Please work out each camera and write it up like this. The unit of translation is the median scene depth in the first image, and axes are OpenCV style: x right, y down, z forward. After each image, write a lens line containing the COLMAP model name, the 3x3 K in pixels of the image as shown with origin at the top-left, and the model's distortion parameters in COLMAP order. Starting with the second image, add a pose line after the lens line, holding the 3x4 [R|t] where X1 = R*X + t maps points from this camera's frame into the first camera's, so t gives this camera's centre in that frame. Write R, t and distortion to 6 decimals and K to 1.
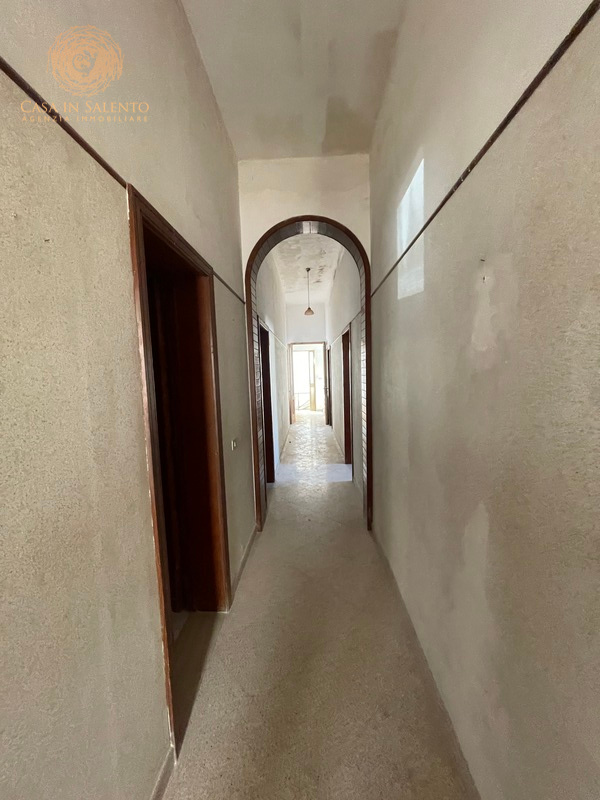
lens RADIAL K [[324.7, 0, 300.9], [0, 324.7, 400.5], [0, 0, 1]] dist [-0.000345, -0.001669]
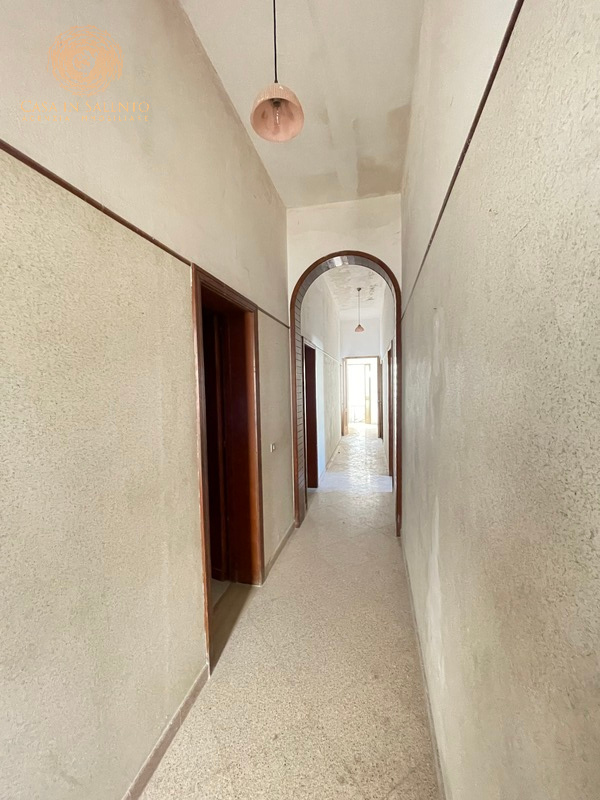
lens RADIAL K [[324.7, 0, 299.6], [0, 324.7, 400.9], [0, 0, 1]] dist [-0.000345, -0.001669]
pose [[0.981234, 0.021090, -0.191663, 0.092601], [-0.028065, 0.999036, -0.033748, 0.001347], [0.190766, 0.038494, 0.980880, -0.126907]]
